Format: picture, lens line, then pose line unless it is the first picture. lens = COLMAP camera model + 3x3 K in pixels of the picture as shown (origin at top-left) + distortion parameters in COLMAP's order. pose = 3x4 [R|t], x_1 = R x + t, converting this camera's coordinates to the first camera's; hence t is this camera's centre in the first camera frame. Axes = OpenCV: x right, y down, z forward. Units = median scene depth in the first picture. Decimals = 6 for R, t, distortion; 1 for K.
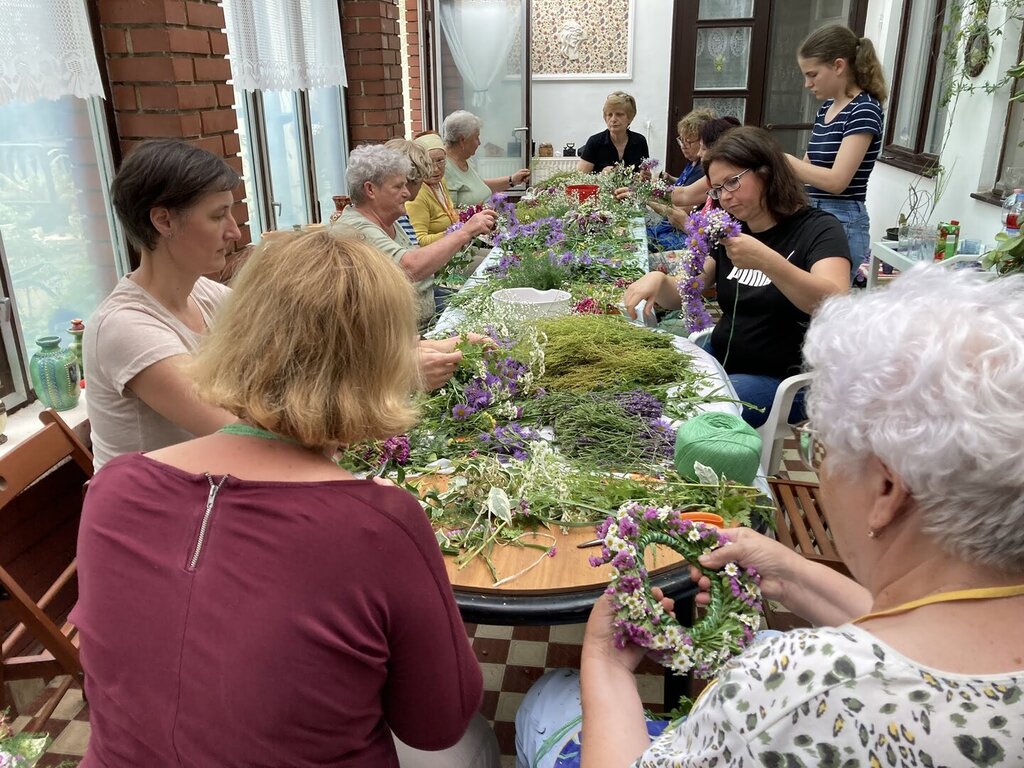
lens RADIAL K [[831.6, 0, 511.6], [0, 831.6, 382.4], [0, 0, 1]] dist [0.012755, 0.002710]
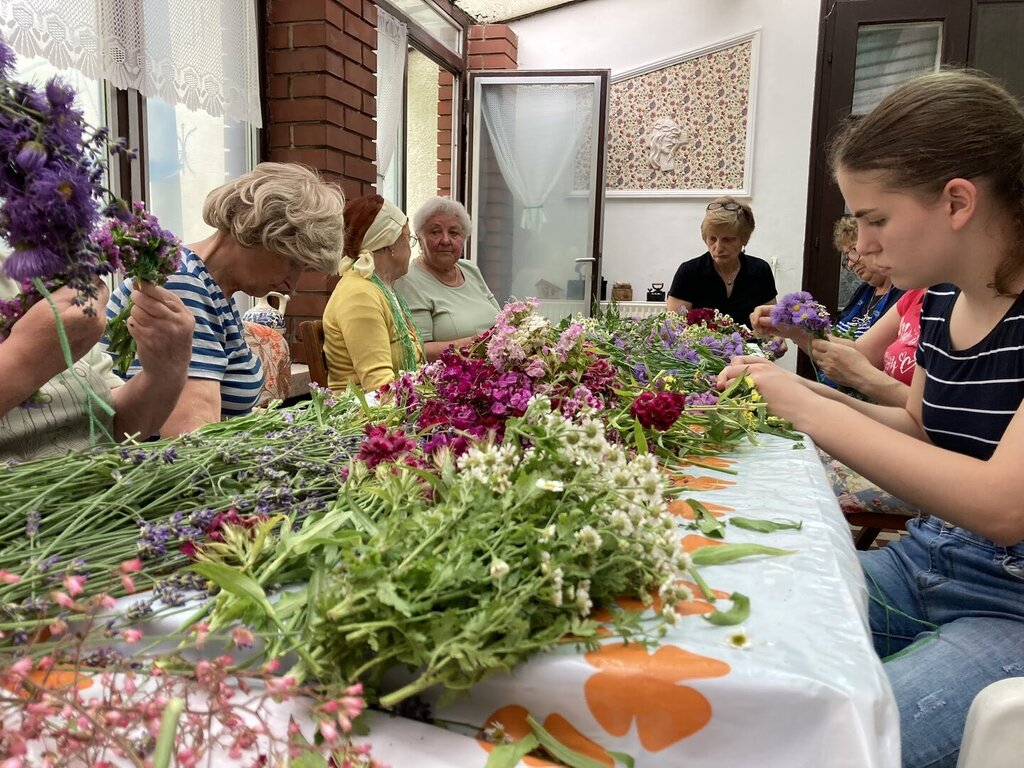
lens RADIAL K [[831.6, 0, 511.2], [0, 831.6, 383.8], [0, 0, 1]] dist [0.012755, 0.002710]
pose [[0.986918, 0.055881, -0.151228, 0.061517], [-0.091065, 0.967263, -0.236876, -0.032282], [0.133041, 0.247549, 0.959698, 0.350418]]
